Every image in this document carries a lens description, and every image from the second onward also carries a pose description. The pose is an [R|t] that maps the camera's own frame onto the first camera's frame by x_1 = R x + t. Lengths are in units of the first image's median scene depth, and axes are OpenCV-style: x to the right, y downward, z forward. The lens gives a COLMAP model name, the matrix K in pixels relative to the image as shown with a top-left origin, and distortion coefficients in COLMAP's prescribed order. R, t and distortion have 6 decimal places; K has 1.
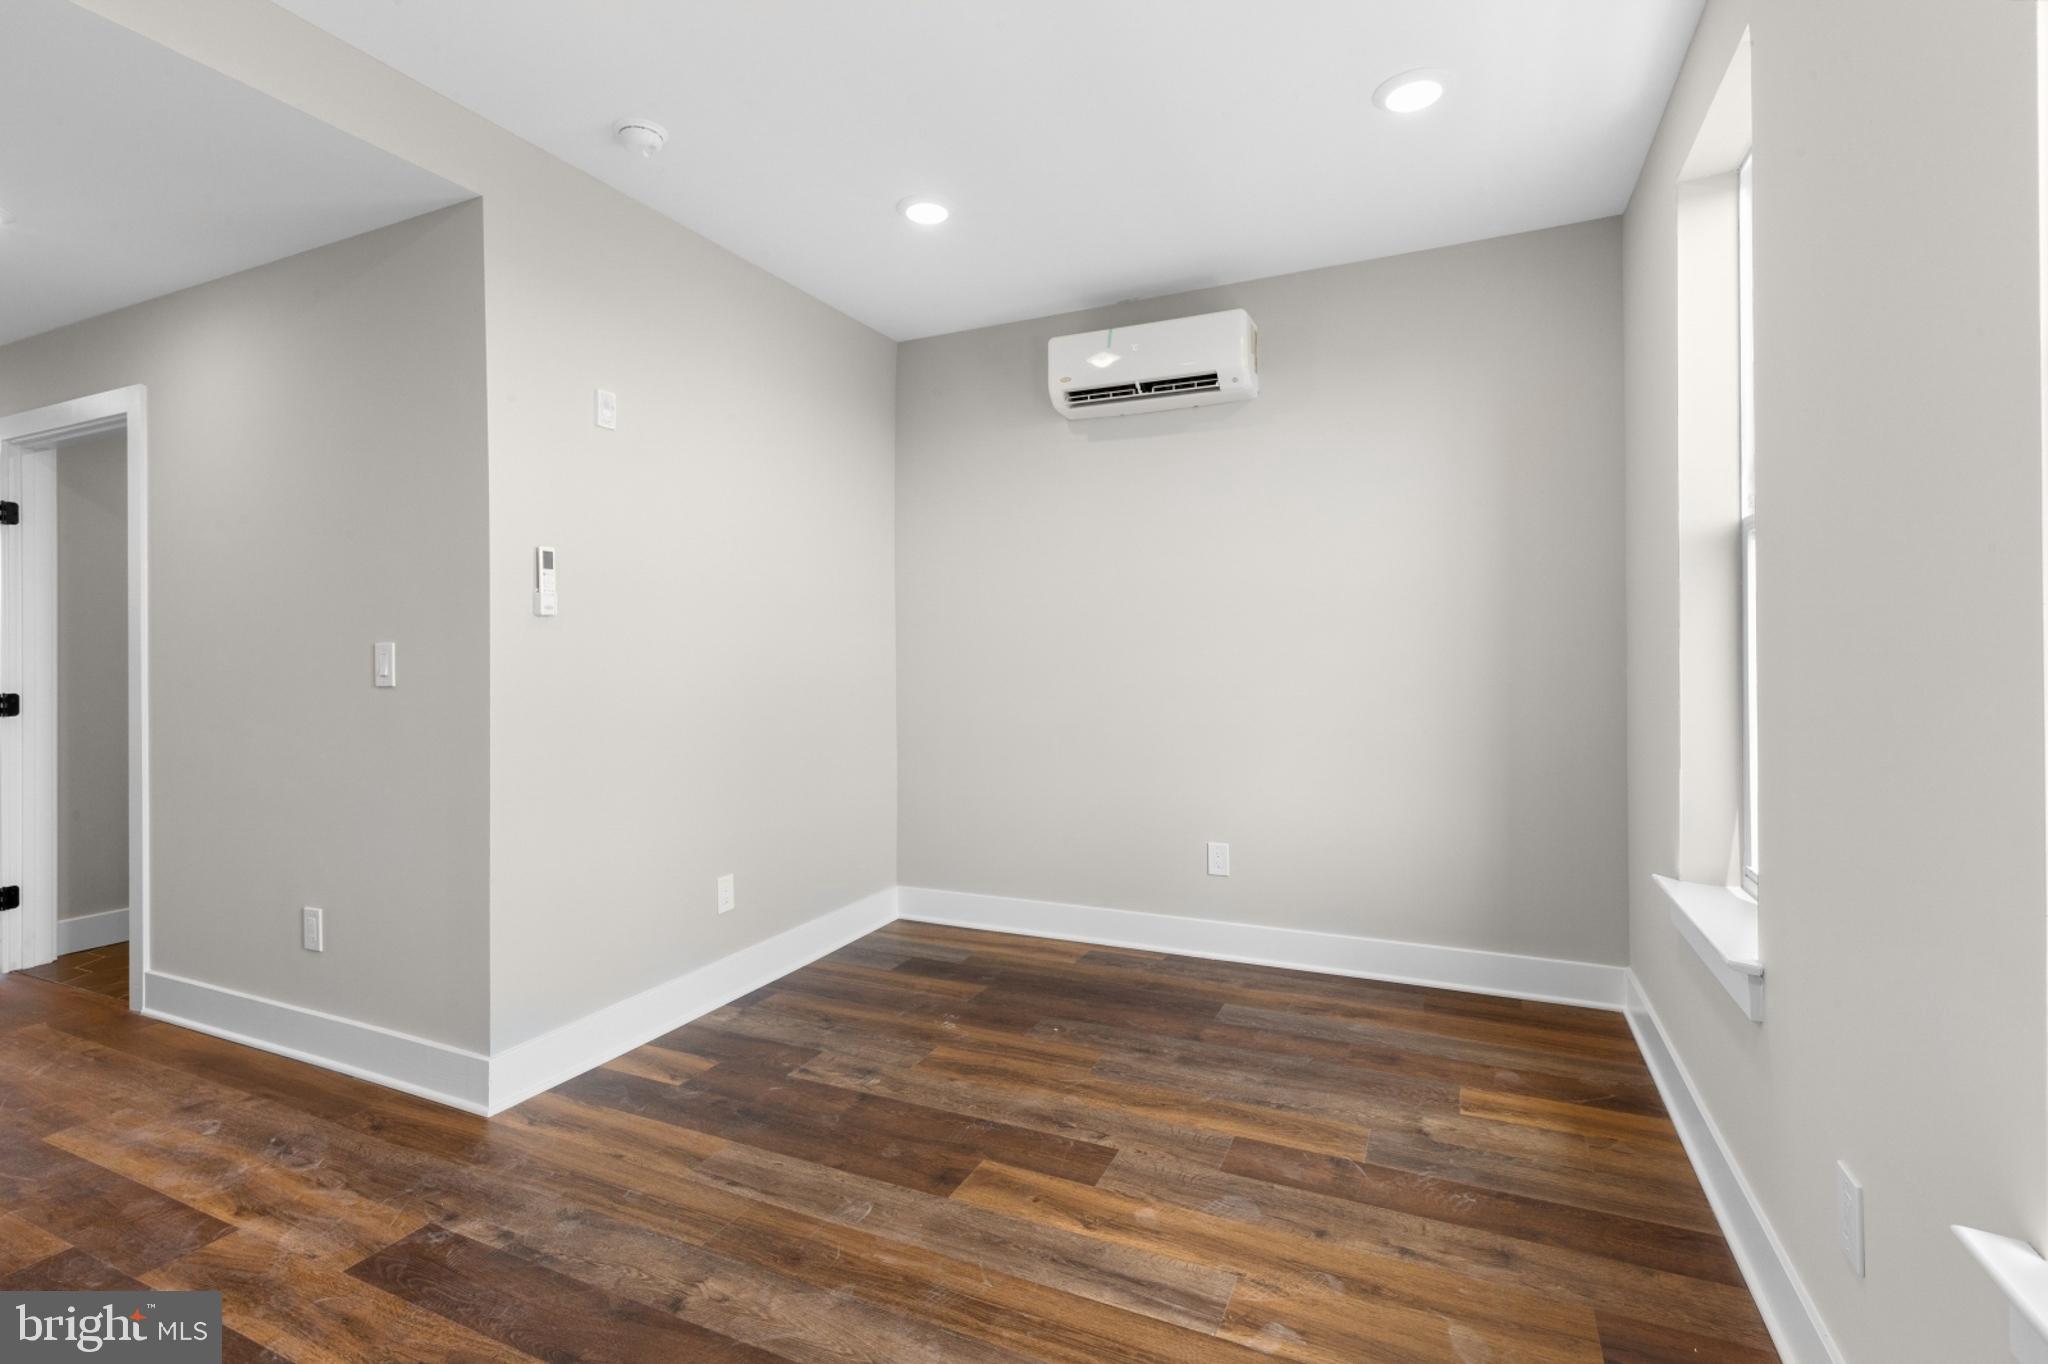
lens RADIAL K [[955.9, 0, 1014.0], [0, 955.9, 649.6], [0, 0, 1]] dist [0.005436, -0.001415]
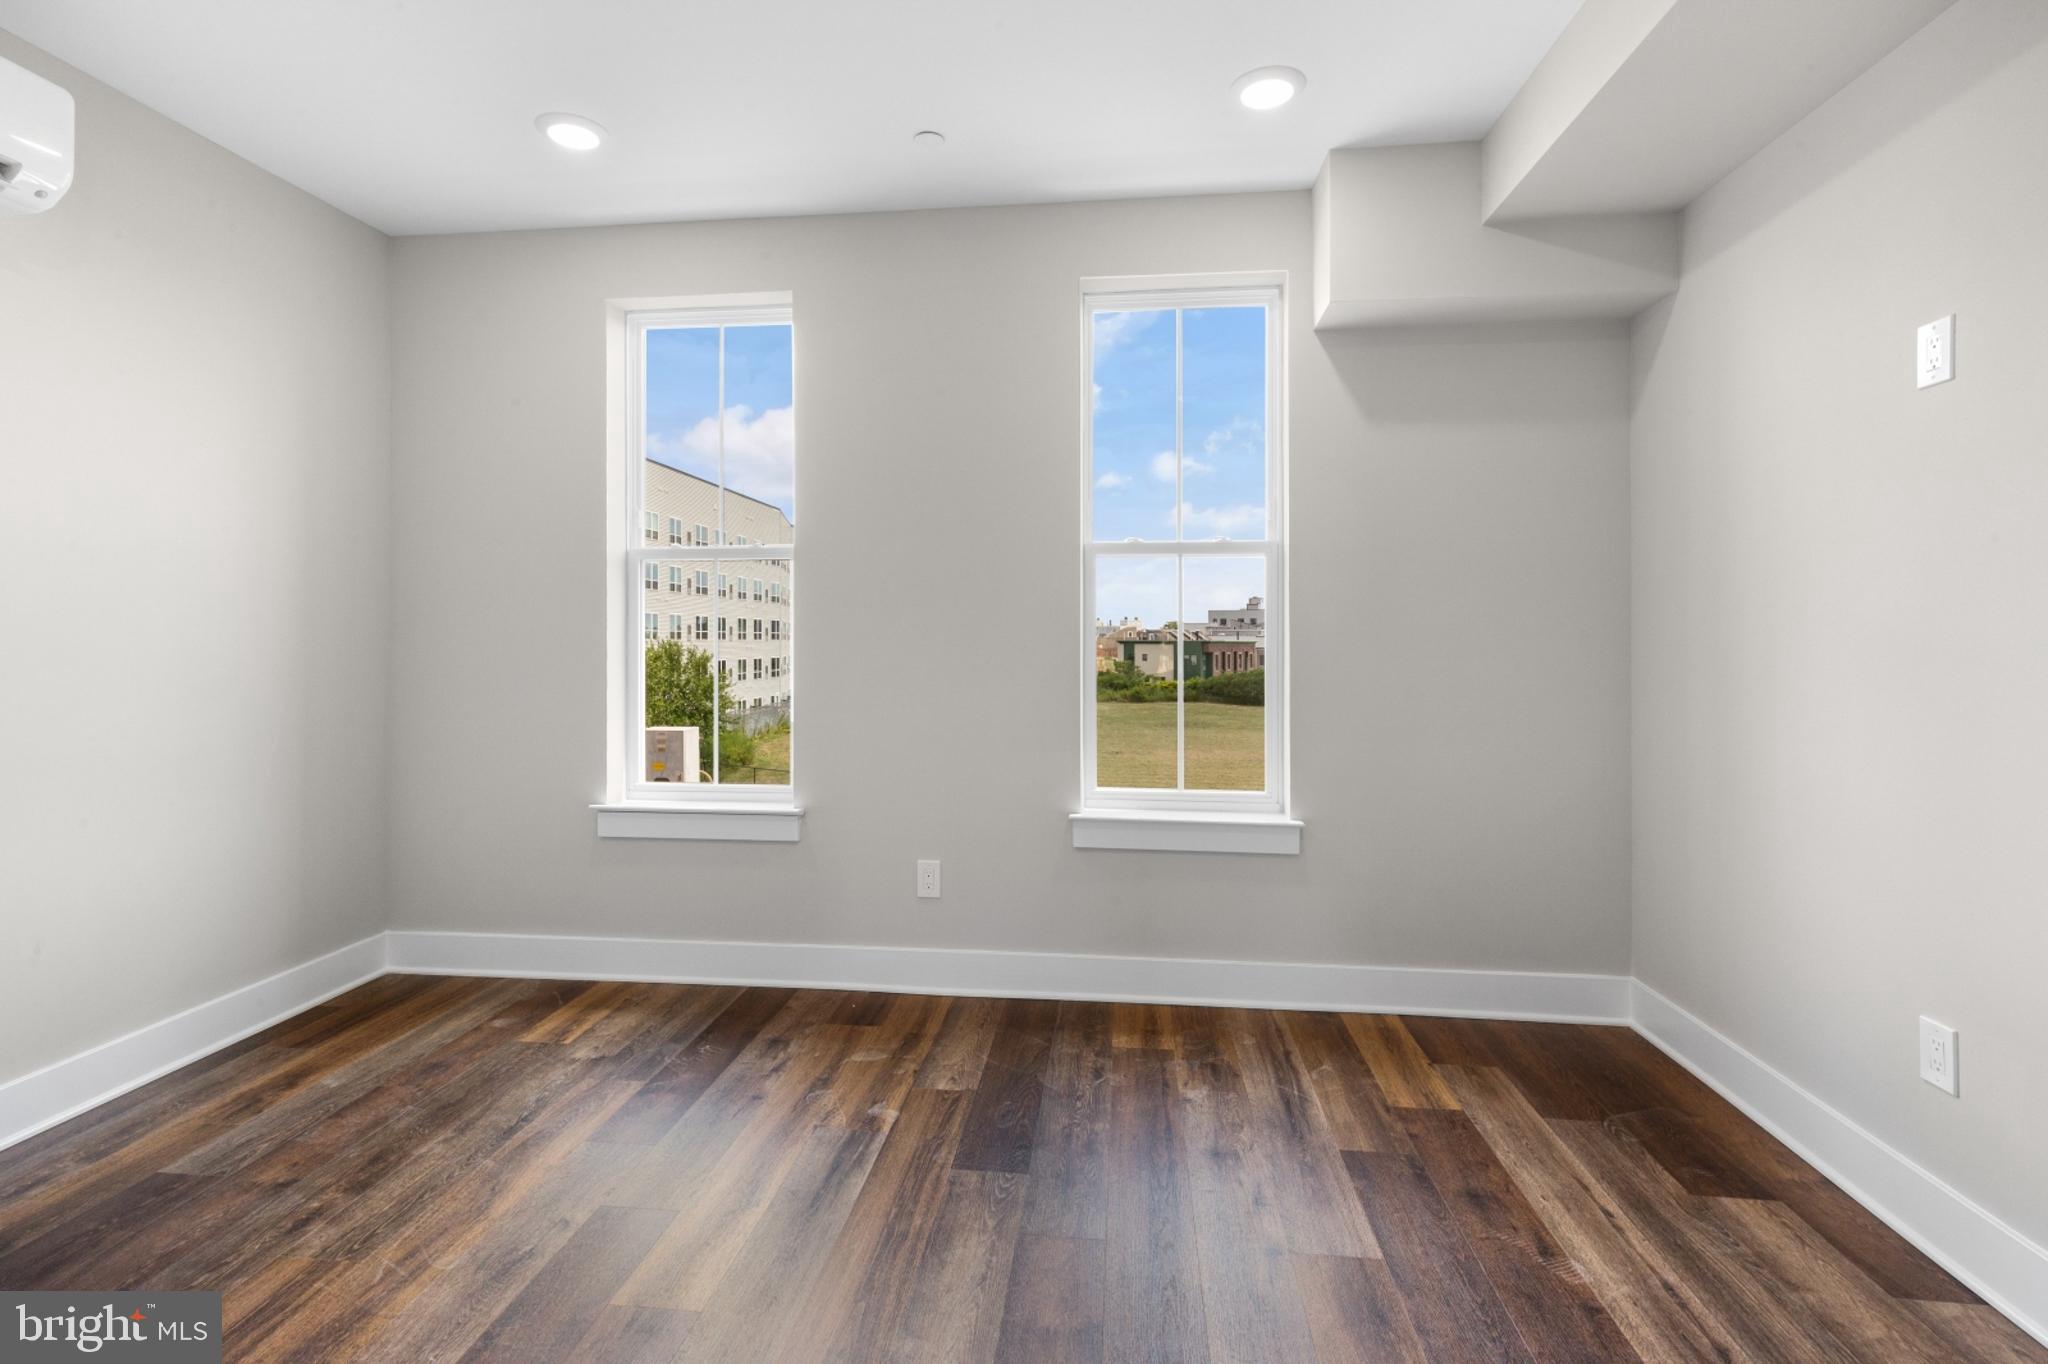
lens RADIAL K [[944.4, 0, 1018.7], [0, 944.4, 640.1], [0, 0, 1]] dist [0.002690, -0.000536]
pose [[-0.316213, 0.002780, 0.948684, -0.794344], [0.001044, 0.999996, -0.002582, 0.007786], [-0.948688, 0.000174, -0.316214, 0.870431]]
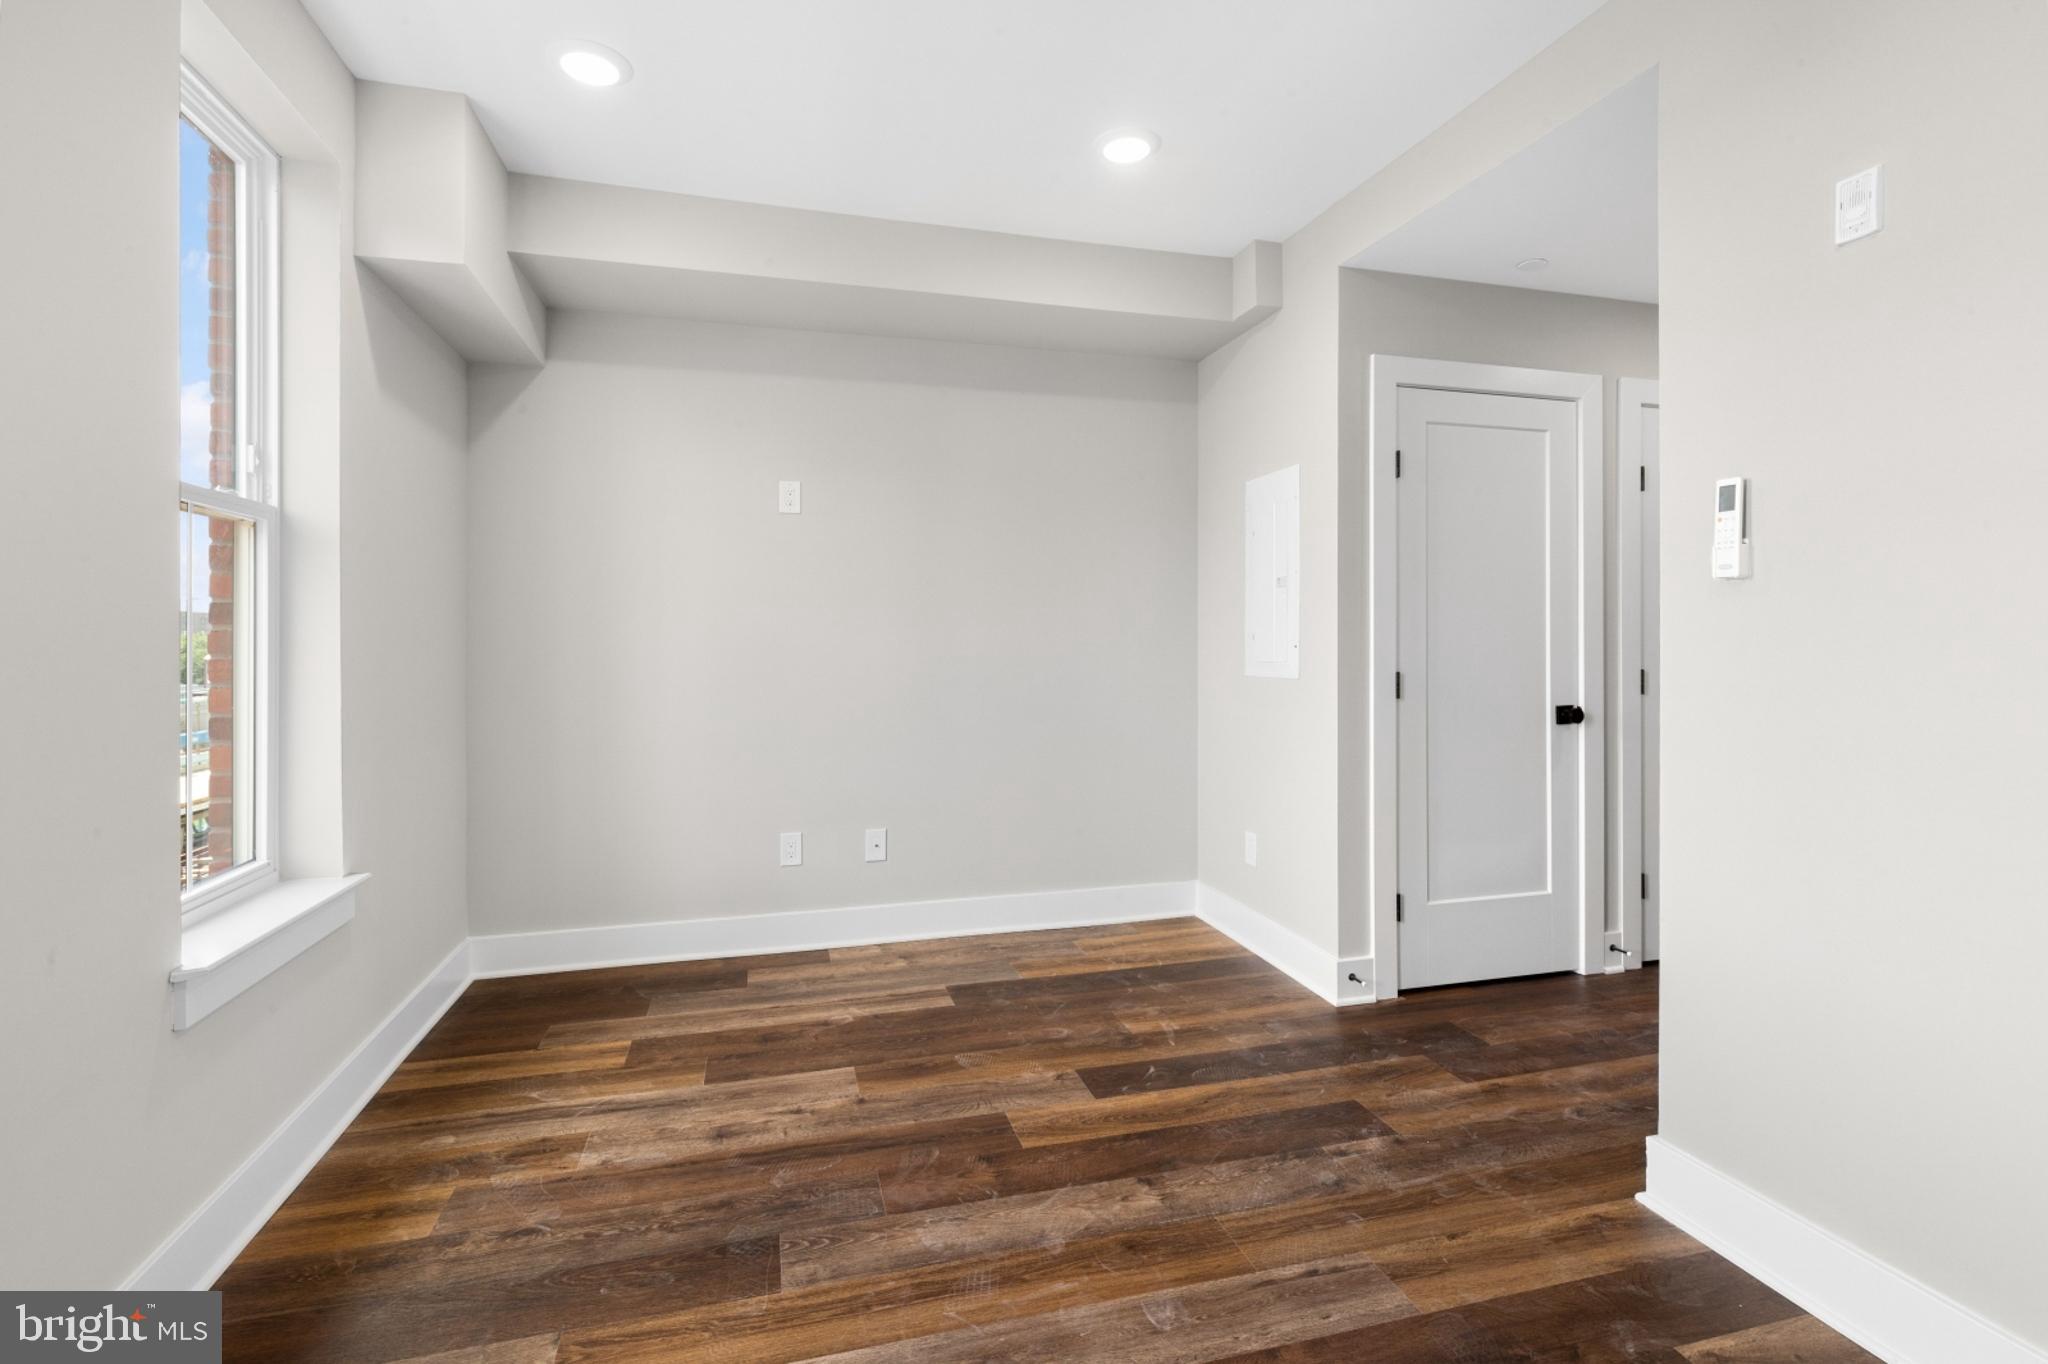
lens RADIAL K [[944.4, 0, 1018.7], [0, 944.4, 640.1], [0, 0, 1]] dist [0.002690, -0.000536]
pose [[-0.763347, 0.006463, -0.645956, 0.384224], [0.006598, 0.999976, 0.002208, 0.004718], [0.645955, -0.002576, -0.763371, 1.315566]]
